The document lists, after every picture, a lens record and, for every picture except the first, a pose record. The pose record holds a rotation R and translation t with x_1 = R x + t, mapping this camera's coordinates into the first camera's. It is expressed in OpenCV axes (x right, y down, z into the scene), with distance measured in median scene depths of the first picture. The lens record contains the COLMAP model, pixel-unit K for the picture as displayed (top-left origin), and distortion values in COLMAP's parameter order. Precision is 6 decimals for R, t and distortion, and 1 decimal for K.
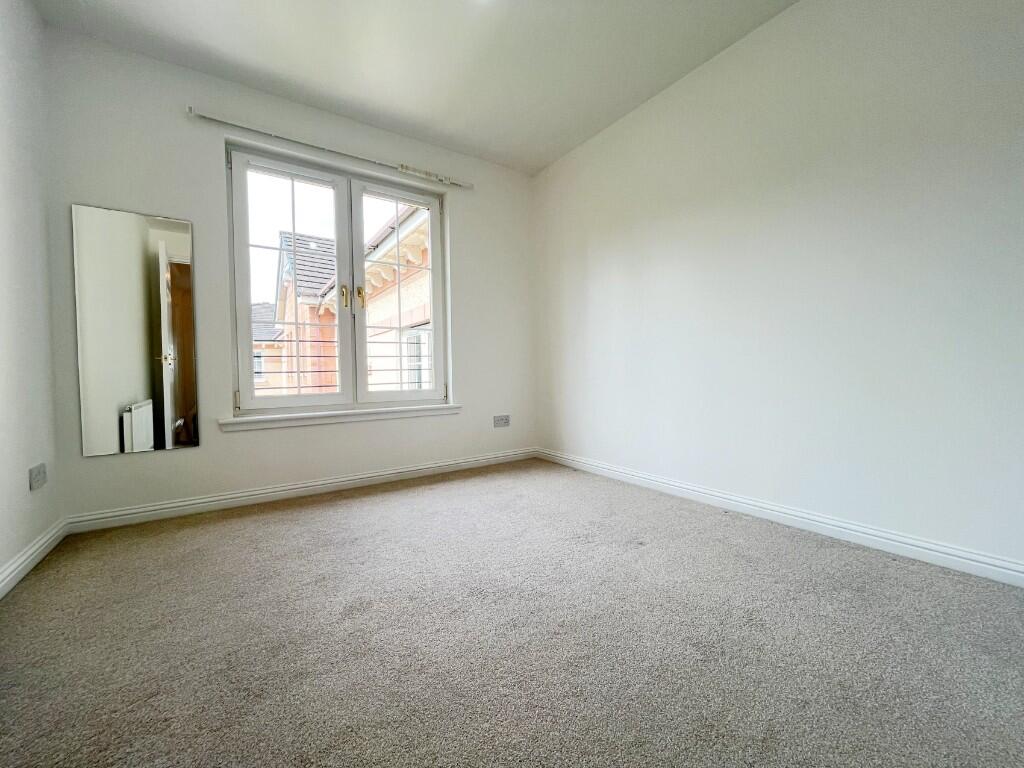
lens RADIAL K [[413.0, 0, 512.0], [0, 413.0, 384.0], [0, 0, 1]] dist [-0.000199, -0.000026]
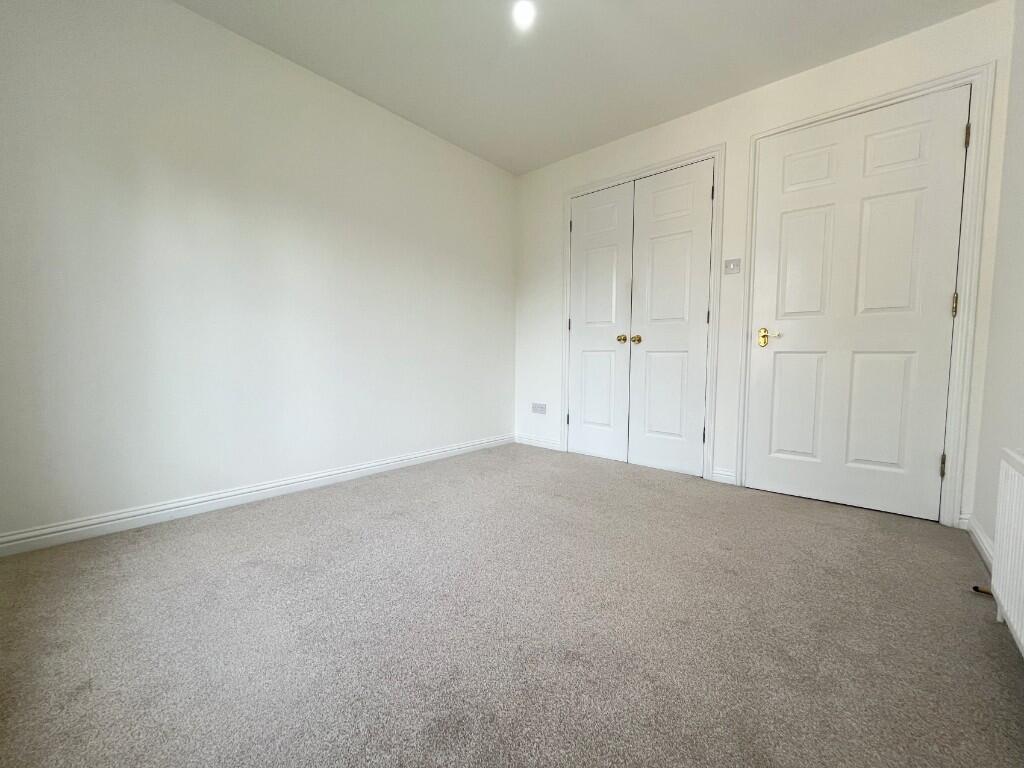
lens RADIAL K [[413.0, 0, 512.0], [0, 413.0, 384.0], [0, 0, 1]] dist [-0.000199, -0.000026]
pose [[-0.240413, -0.048285, 0.969469, -0.658708], [0.025513, 0.998103, 0.056037, -0.021179], [-0.970335, 0.038206, -0.238725, 0.762921]]
